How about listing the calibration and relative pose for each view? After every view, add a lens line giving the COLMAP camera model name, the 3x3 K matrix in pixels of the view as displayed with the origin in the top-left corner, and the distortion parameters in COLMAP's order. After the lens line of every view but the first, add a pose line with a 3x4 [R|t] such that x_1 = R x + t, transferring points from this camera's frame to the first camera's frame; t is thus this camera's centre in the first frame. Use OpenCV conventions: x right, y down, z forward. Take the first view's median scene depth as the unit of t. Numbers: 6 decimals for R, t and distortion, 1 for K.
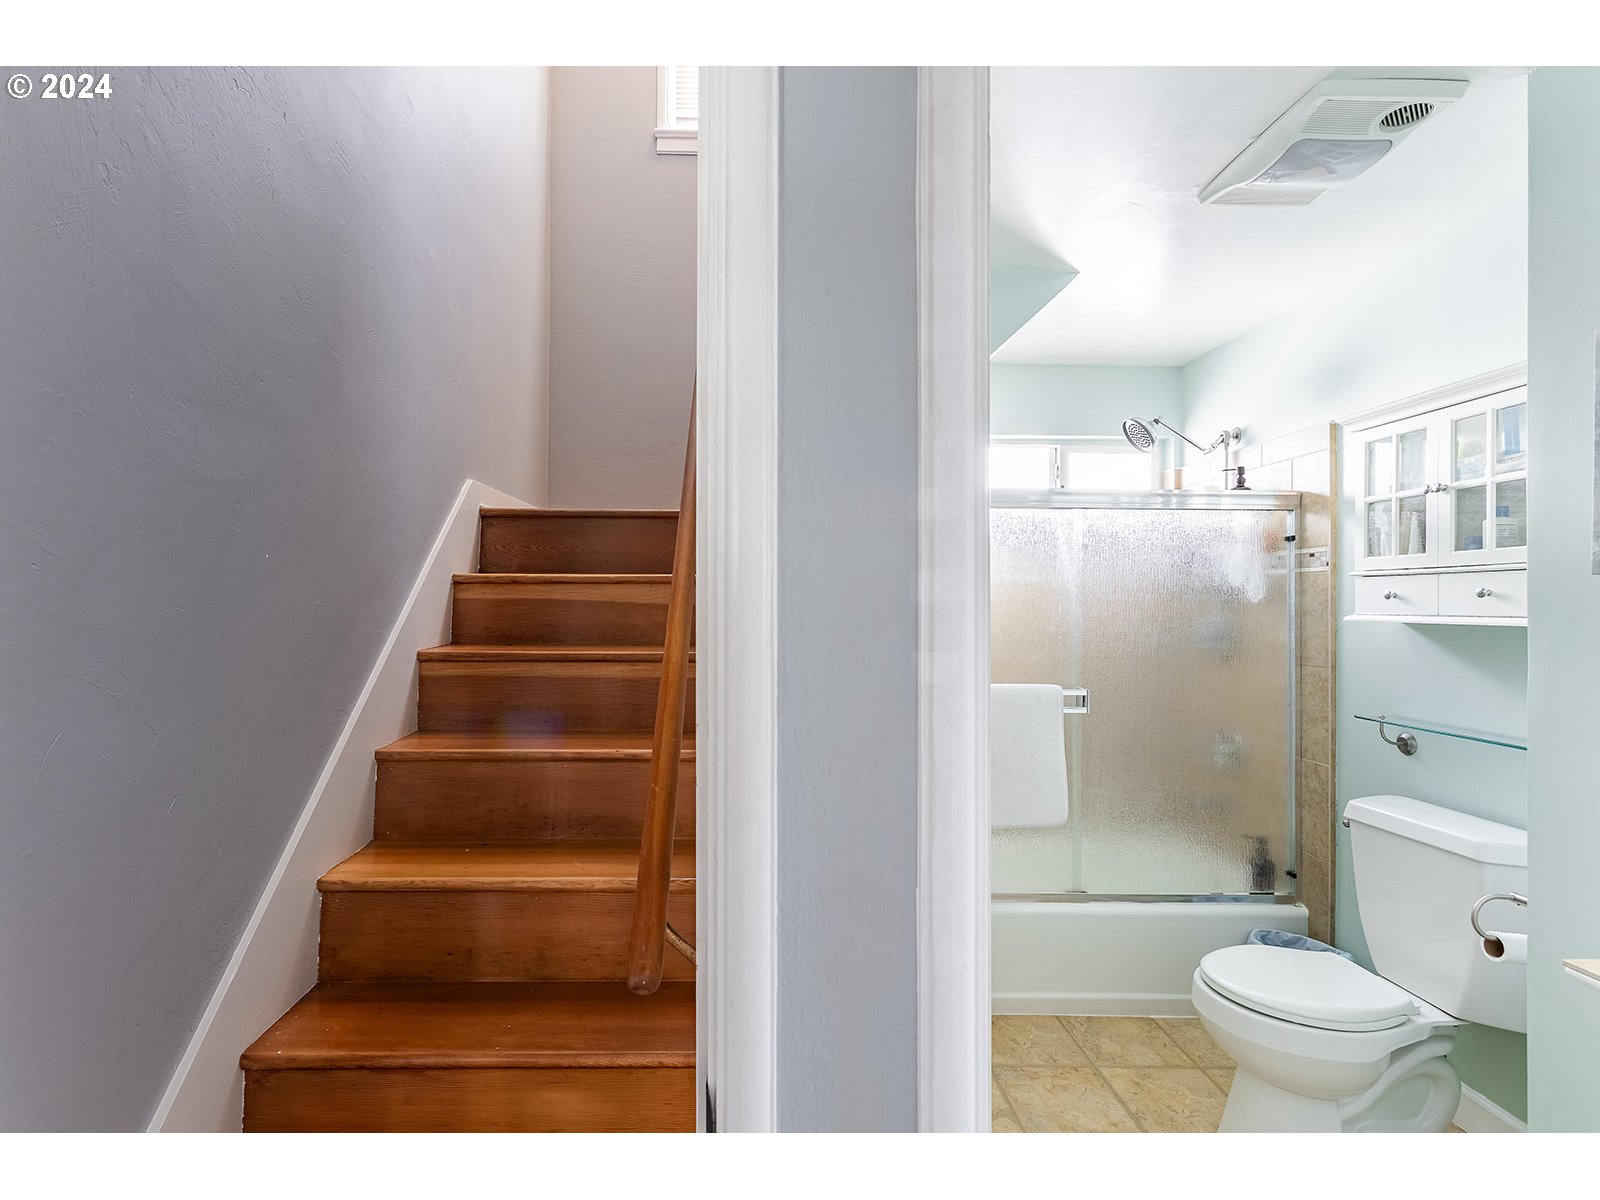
lens RADIAL K [[814.5, 0, 738.5], [0, 814.5, 589.1], [0, 0, 1]] dist [-0.001815, -0.001058]
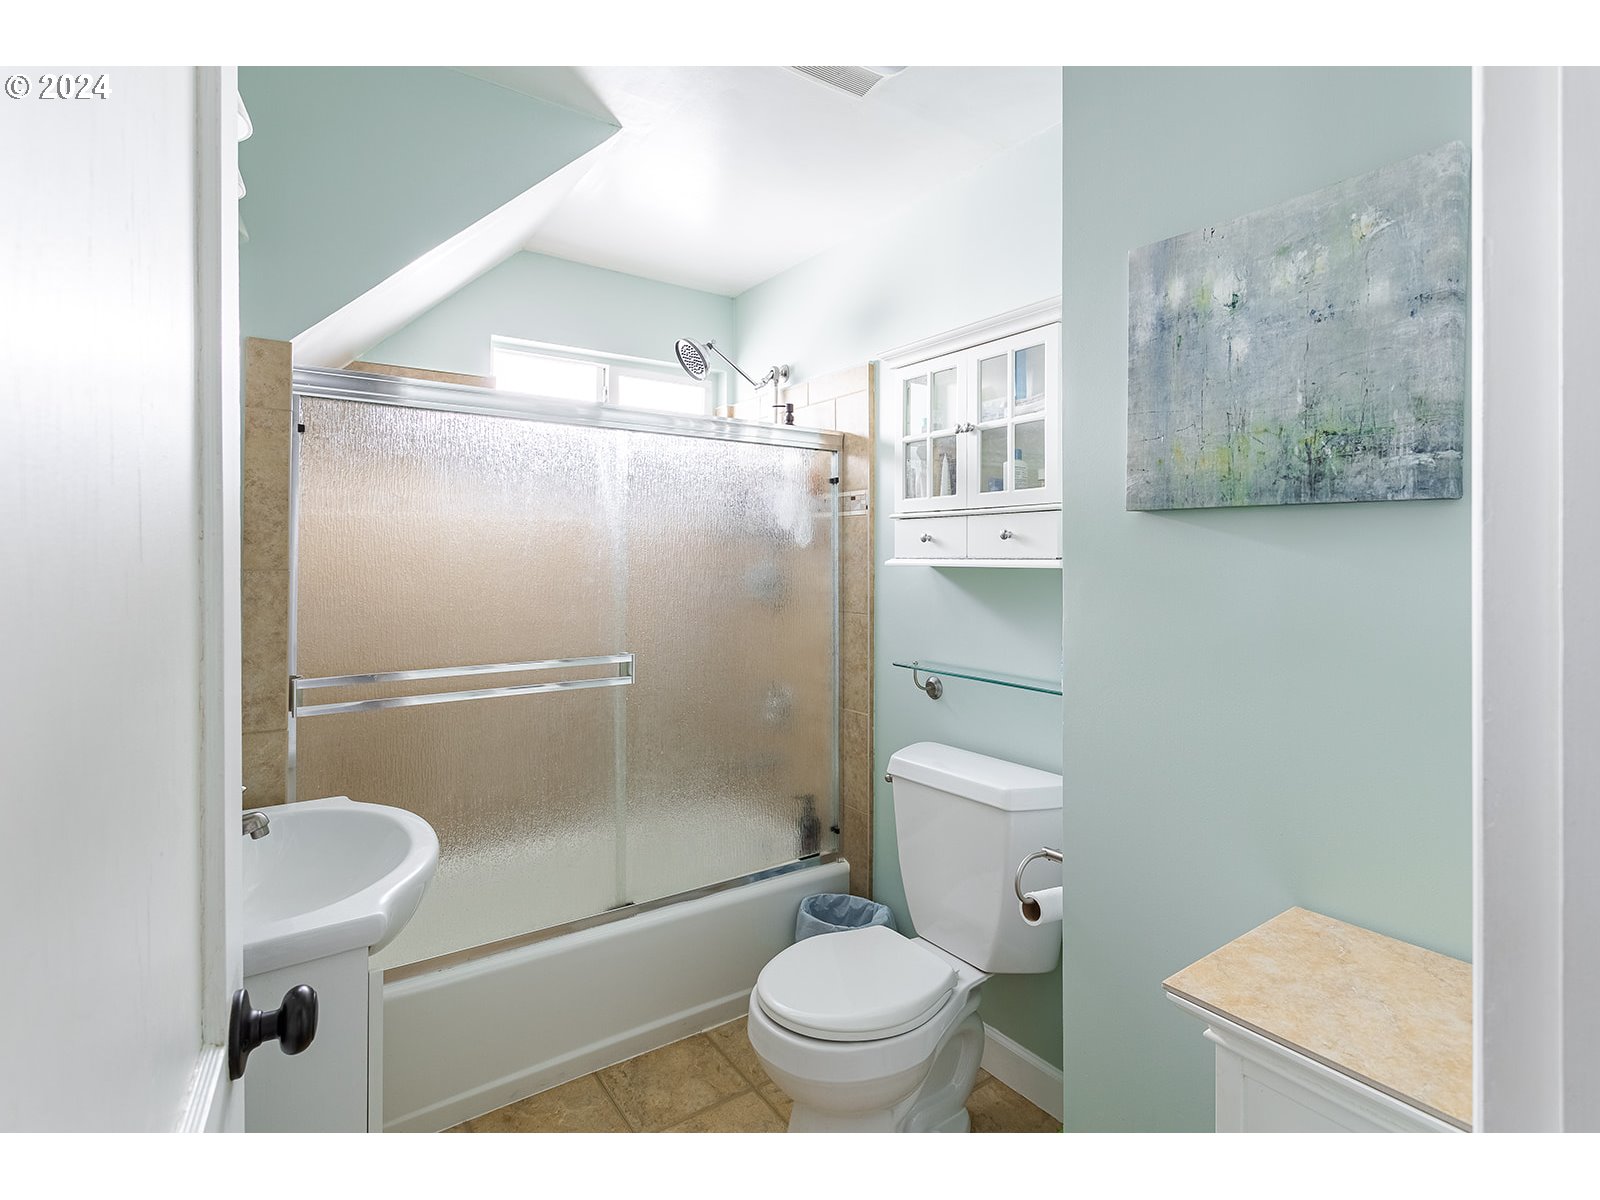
lens RADIAL K [[777.0, 0, 779.7], [0, 777.0, 579.5], [0, 0, 1]] dist [-0.001113, -0.000149]
pose [[0.845546, -0.021089, 0.533486, 0.140504], [-0.004733, 0.998884, 0.046988, 0.012257], [-0.533882, -0.042255, 0.844503, 0.271221]]
